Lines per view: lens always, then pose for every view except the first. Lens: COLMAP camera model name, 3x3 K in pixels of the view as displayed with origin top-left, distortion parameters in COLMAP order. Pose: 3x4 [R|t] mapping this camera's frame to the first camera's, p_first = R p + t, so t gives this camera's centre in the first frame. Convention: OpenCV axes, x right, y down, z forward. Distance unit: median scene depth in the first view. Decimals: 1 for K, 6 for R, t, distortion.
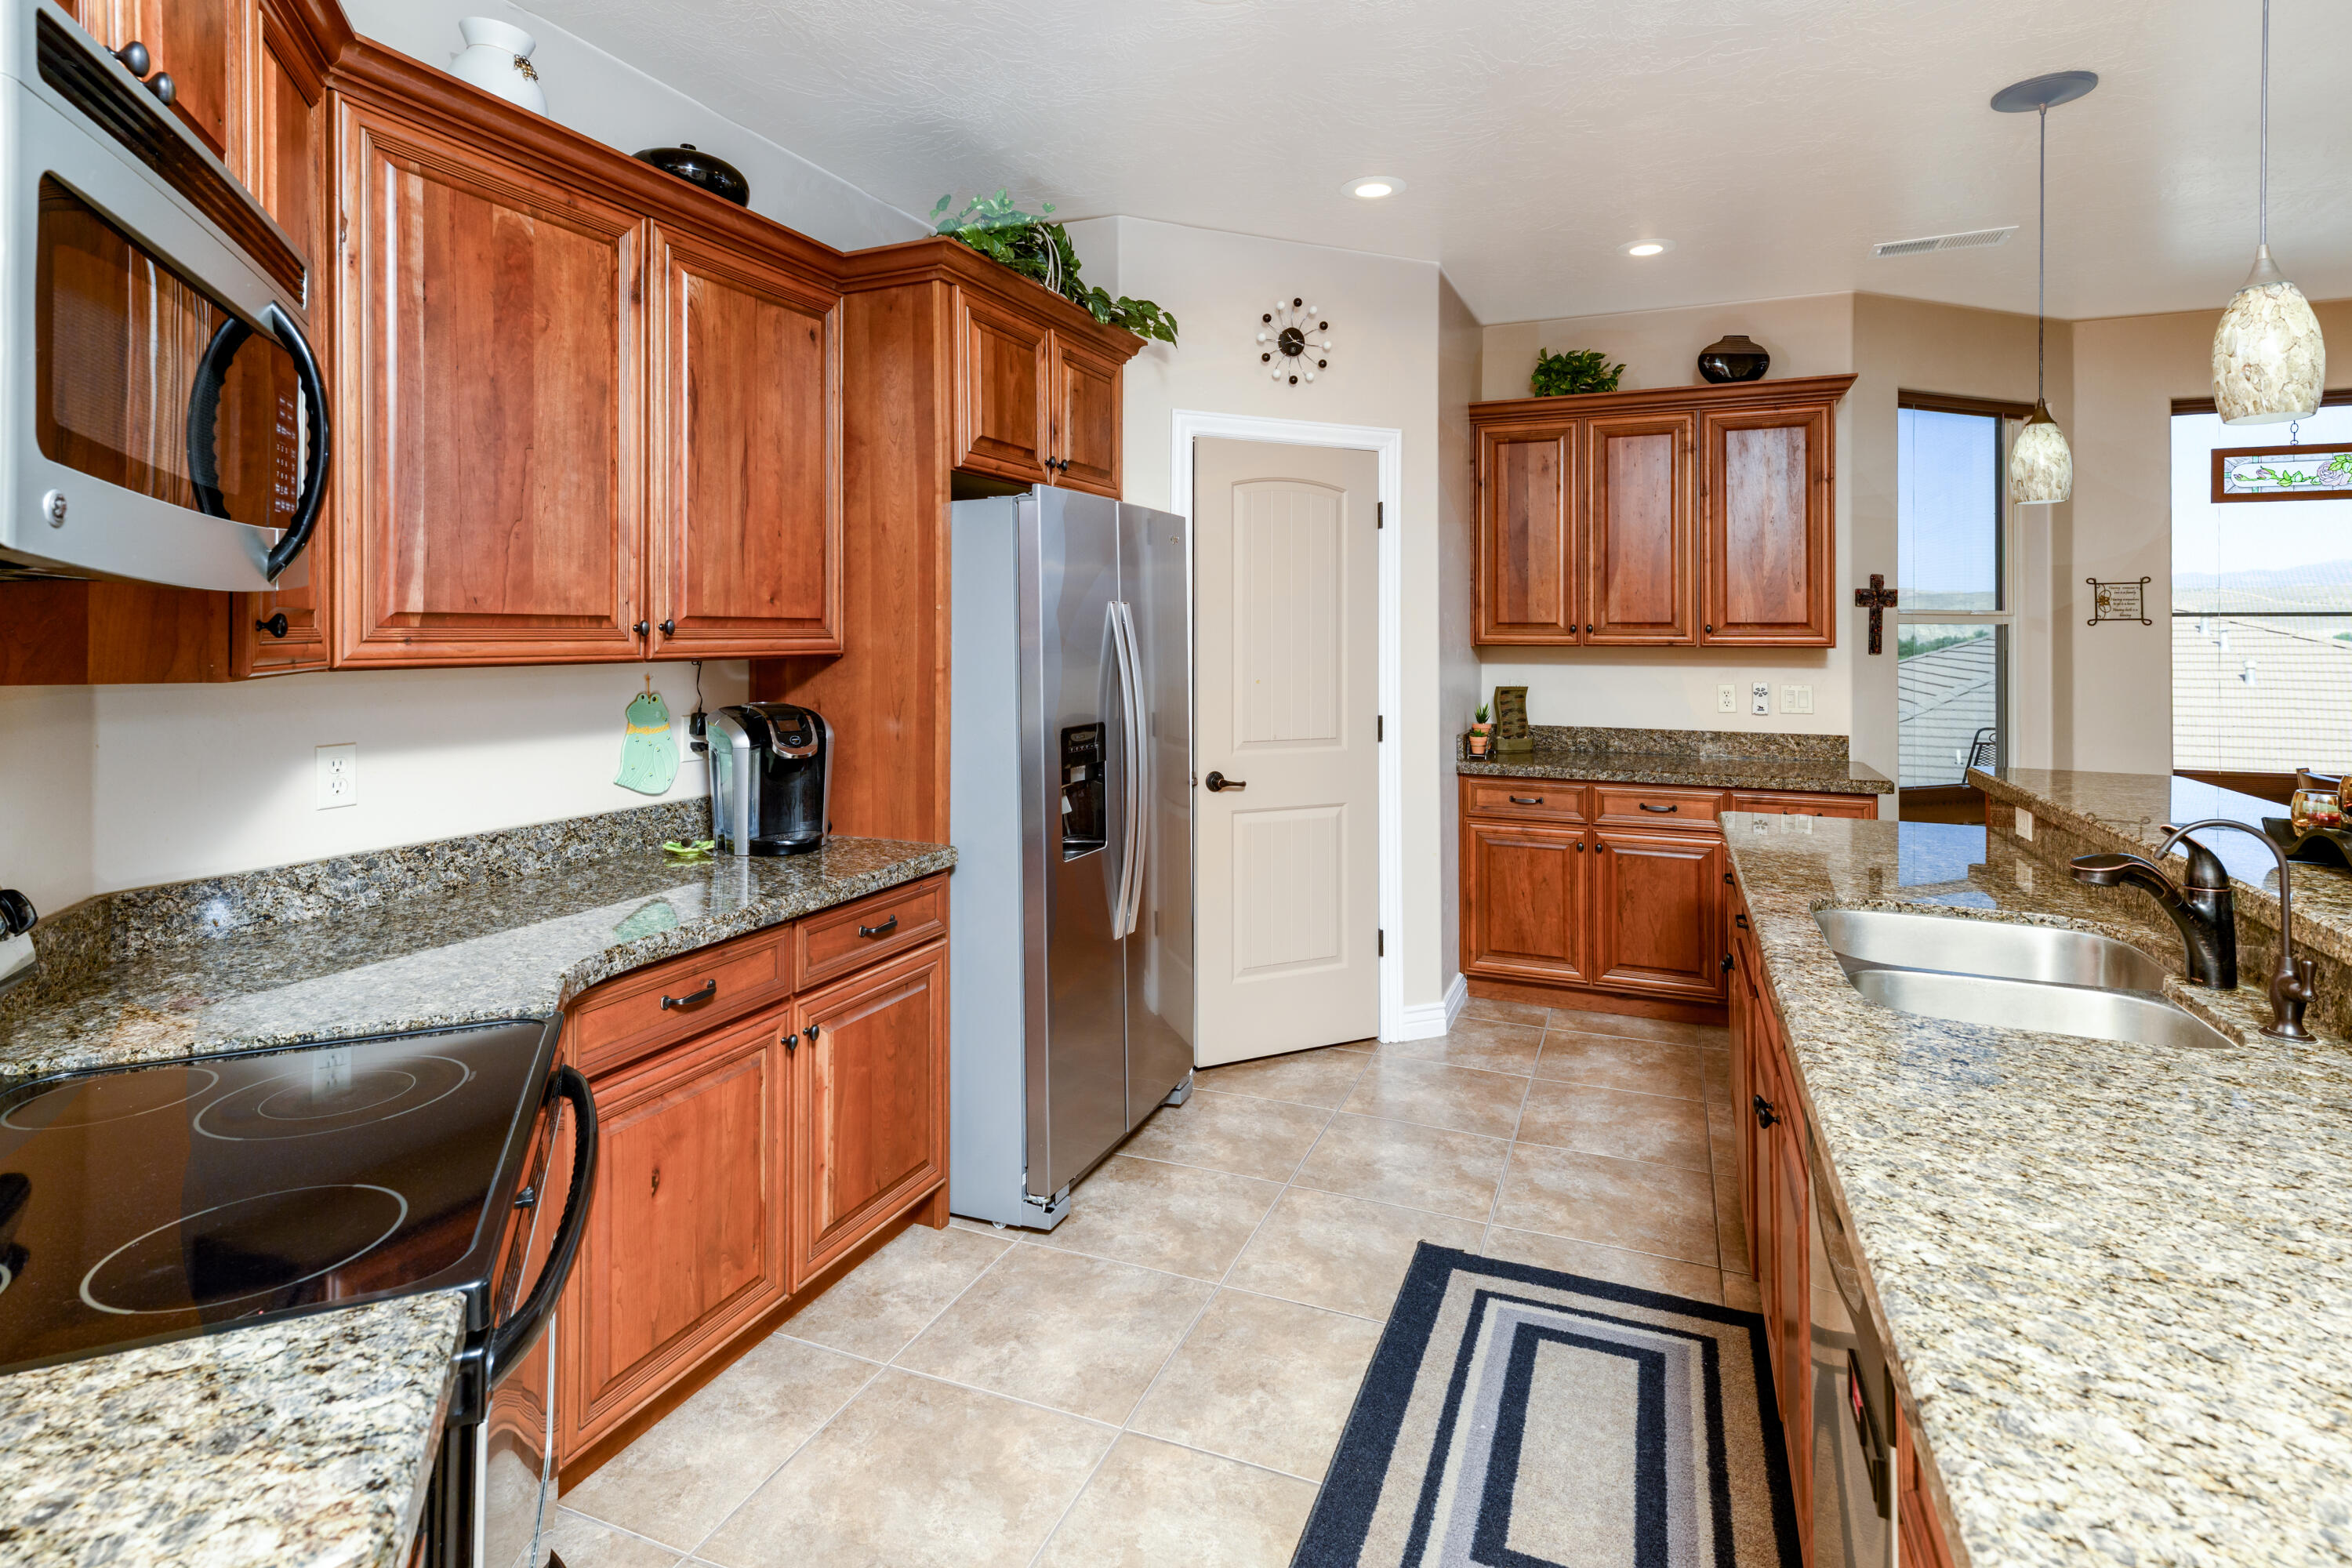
lens RADIAL K [[1192.9, 0, 1167.0], [0, 1192.9, 624.0], [0, 0, 1]] dist [0.035081, 0.000554]
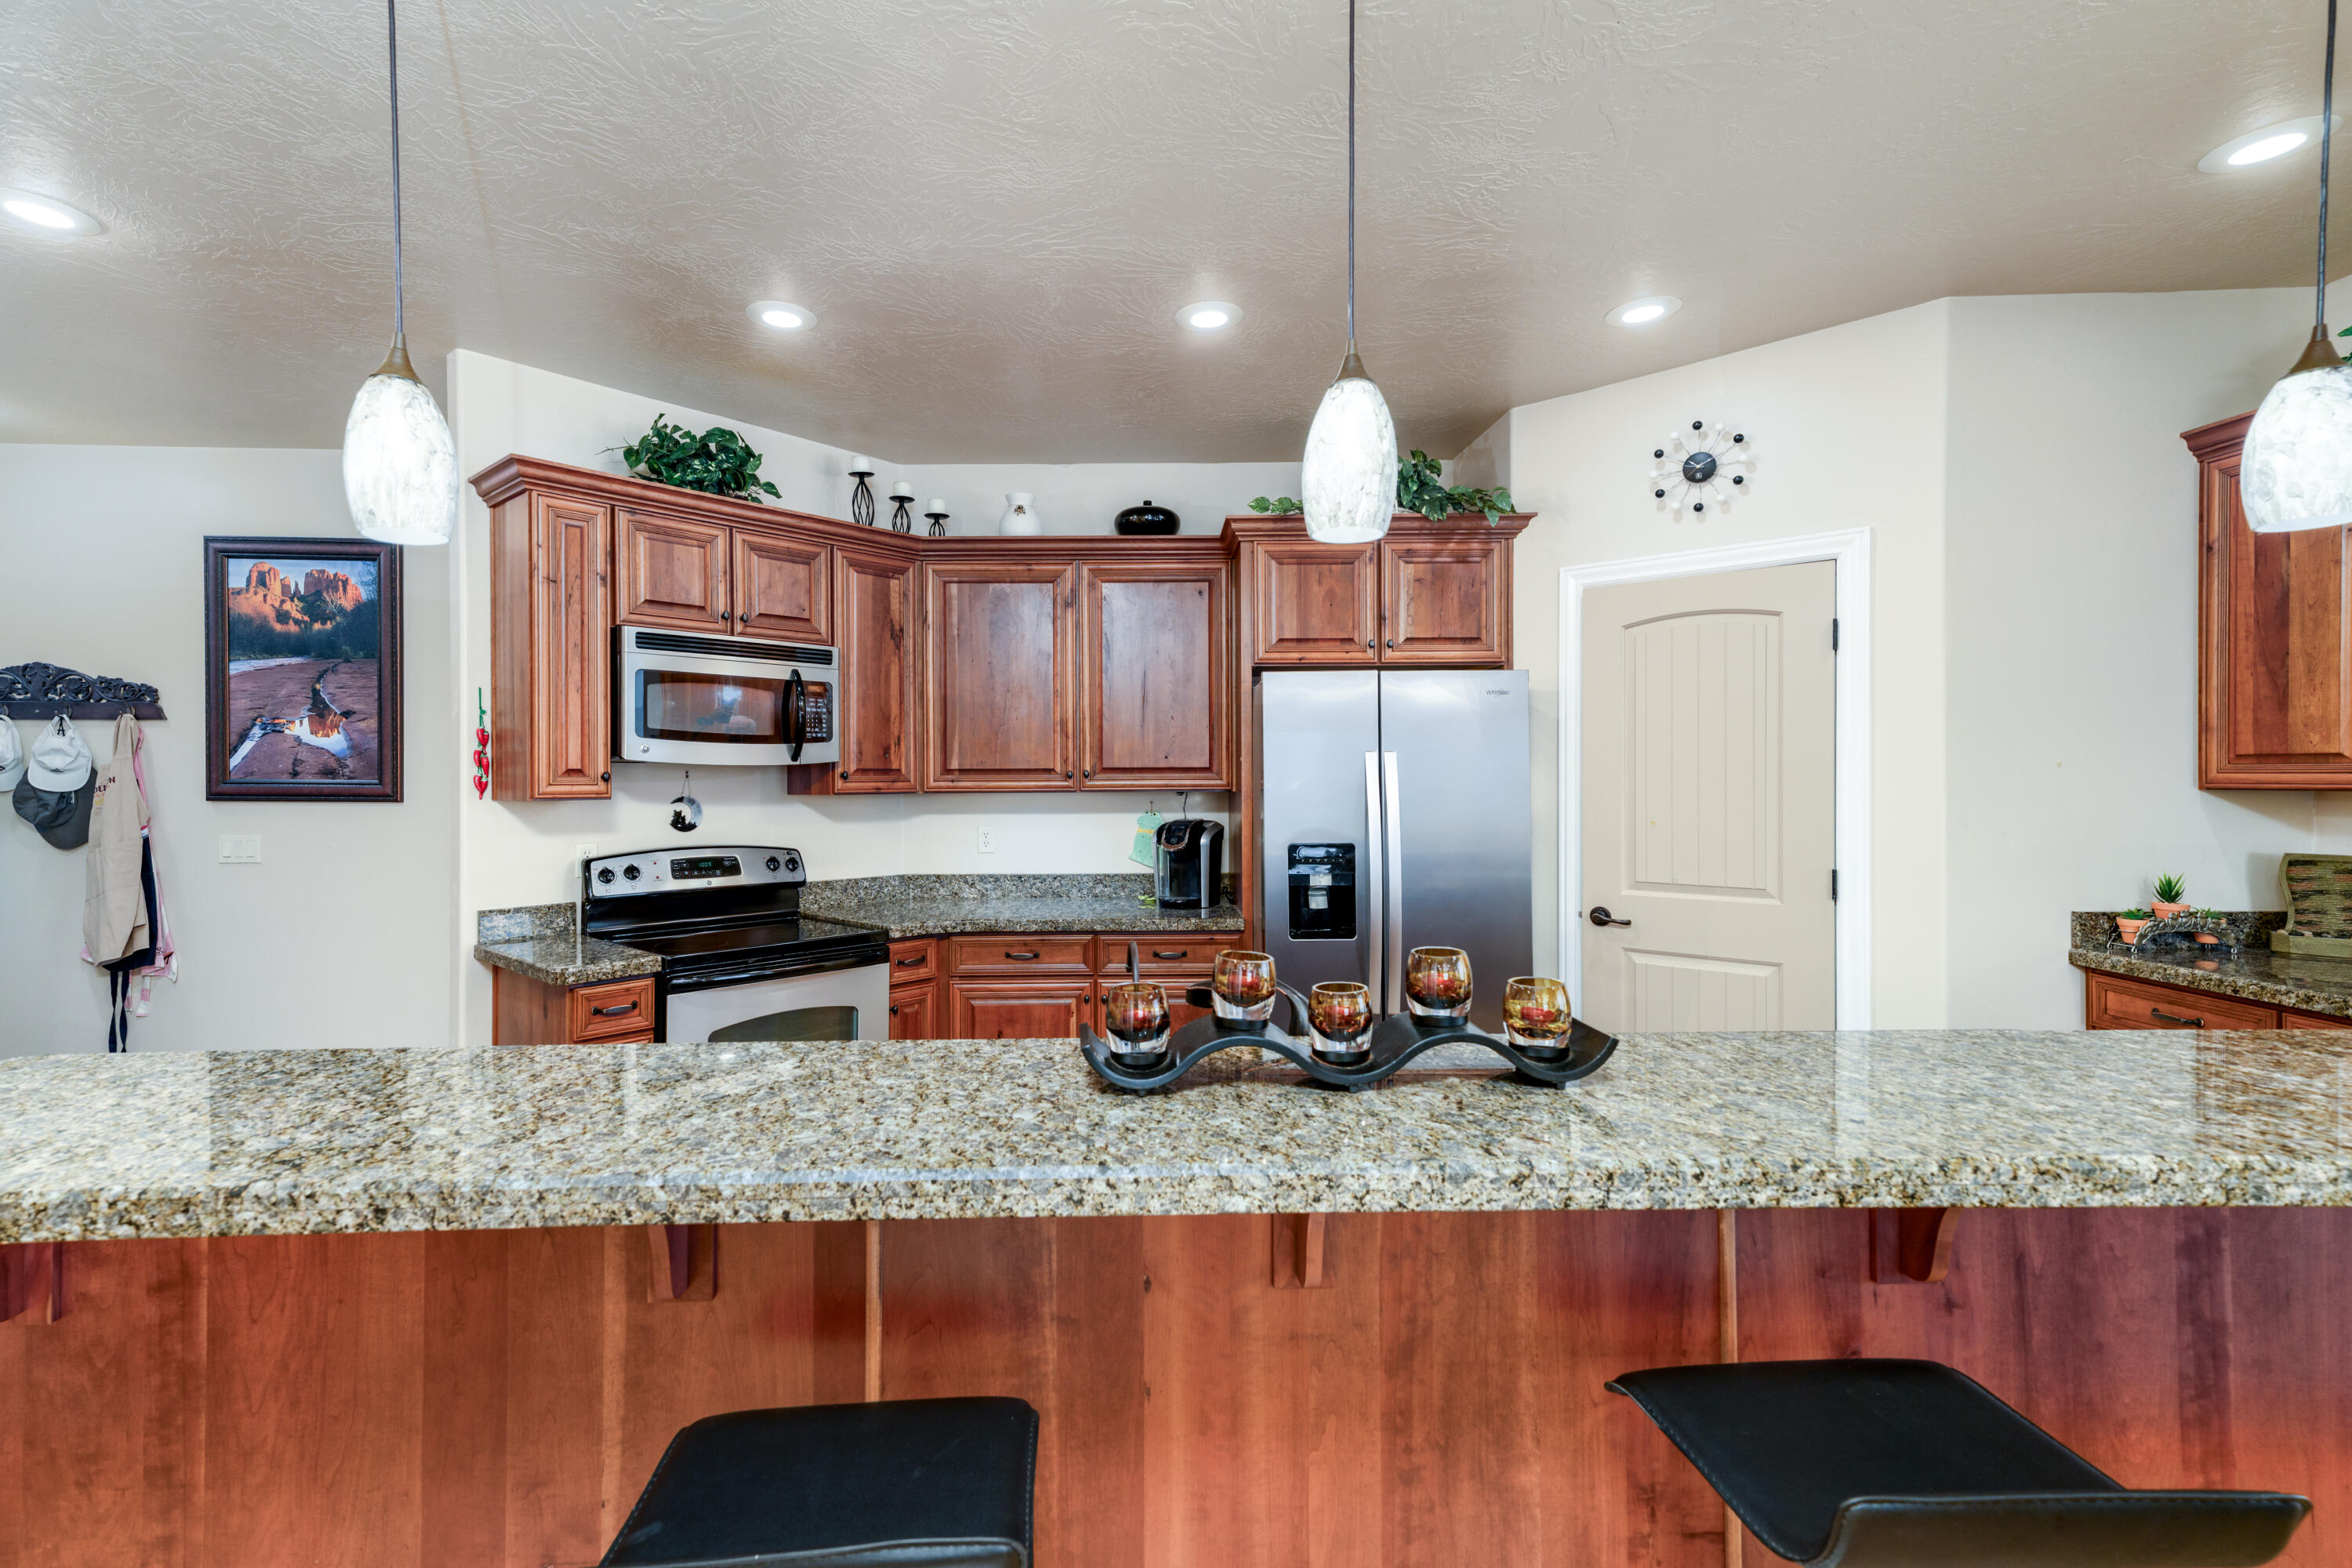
lens RADIAL K [[1044.9, 0, 1138.9], [0, 1044.9, 778.0], [0, 0, 1]] dist [0.018597, 0.000113]
pose [[0.403313, -0.002736, -0.915058, 0.632609], [0.012117, 0.999924, 0.002351, 0.003307], [0.914982, -0.012036, 0.403316, 0.230954]]
